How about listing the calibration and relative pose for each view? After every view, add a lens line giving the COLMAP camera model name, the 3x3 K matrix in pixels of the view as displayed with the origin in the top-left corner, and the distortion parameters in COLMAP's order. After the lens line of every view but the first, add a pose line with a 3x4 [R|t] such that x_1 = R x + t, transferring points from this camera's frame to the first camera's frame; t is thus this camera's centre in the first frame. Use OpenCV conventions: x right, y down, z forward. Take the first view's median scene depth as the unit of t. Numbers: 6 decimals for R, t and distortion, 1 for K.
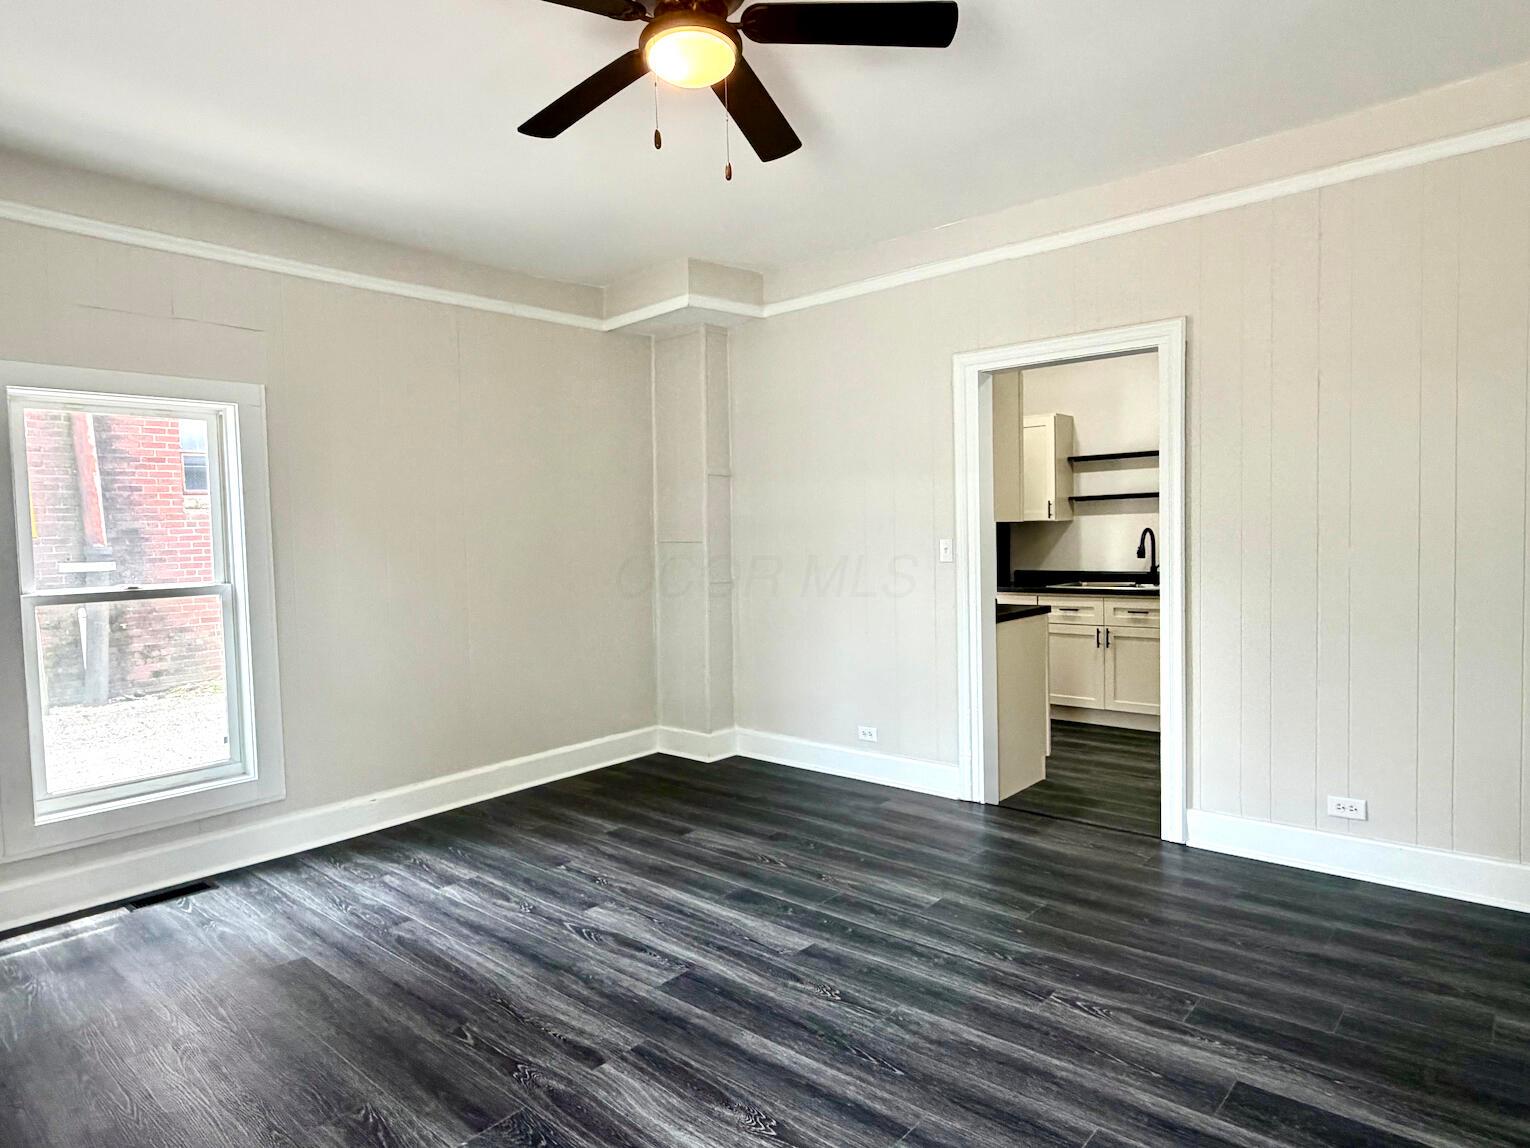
lens RADIAL K [[899.4, 0, 768.3], [0, 899.4, 576.3], [0, 0, 1]] dist [-0.004877, 0.000349]
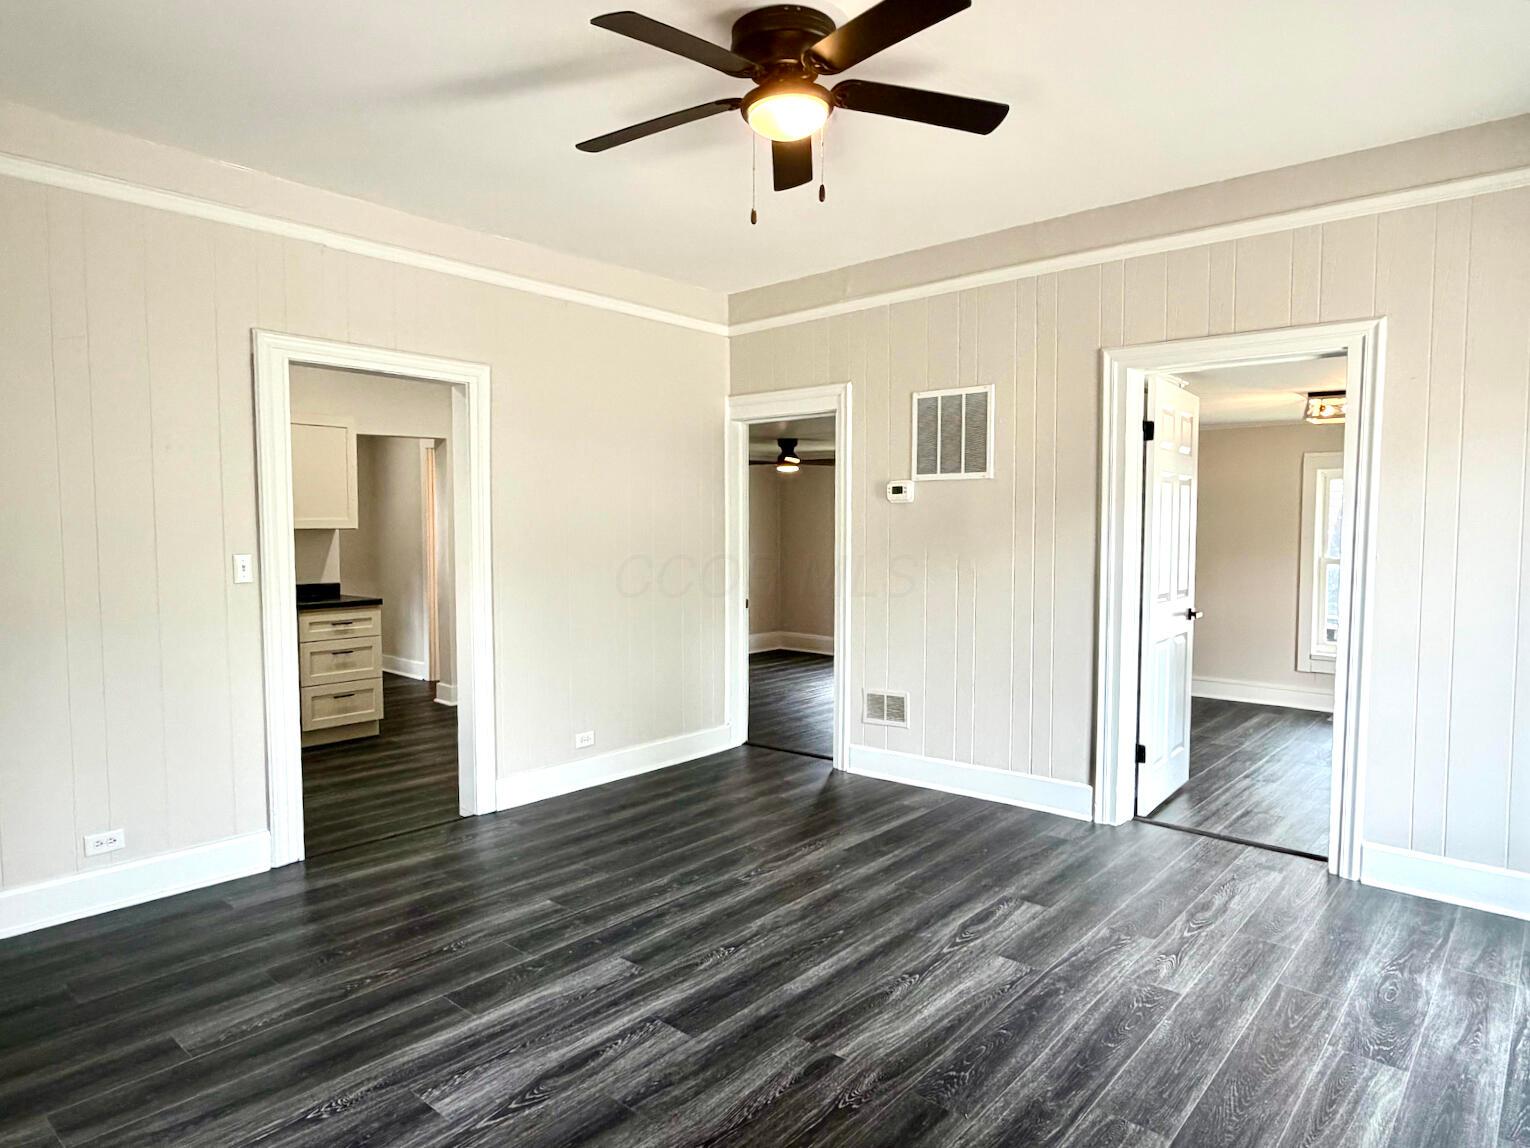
lens RADIAL K [[962.4, 0, 765.0], [0, 962.4, 574.0], [0, 0, 1]] dist [-0.004650, -0.000659]
pose [[-0.003386, -0.029954, 0.999546, -0.862934], [0.050178, 0.998287, 0.030087, -0.028869], [-0.998735, 0.050257, -0.001878, 0.720722]]
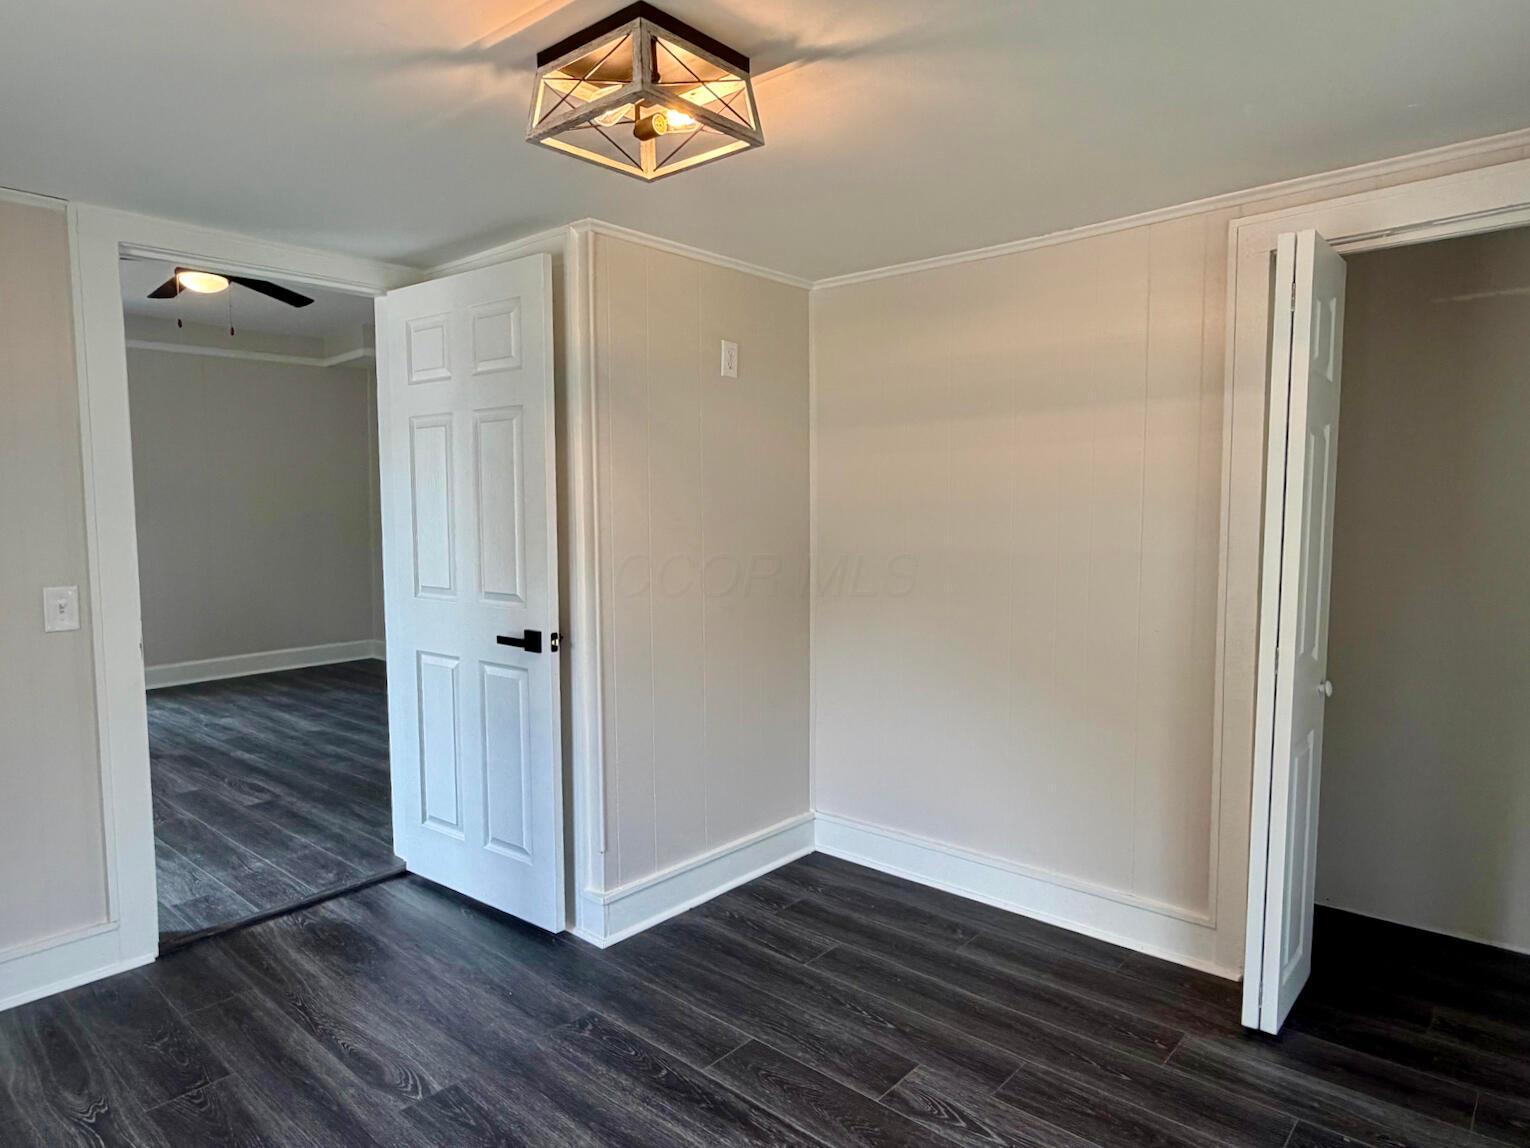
lens RADIAL K [[924.7, 0, 714.3], [0, 924.7, 574.1], [0, 0, 1]] dist [0.040779, -0.000009]
pose [[0.998719, 0.026158, -0.043316, 0.818860], [-0.025078, 0.999365, 0.025312, 0.015235], [0.043951, -0.024193, 0.998741, -0.775871]]
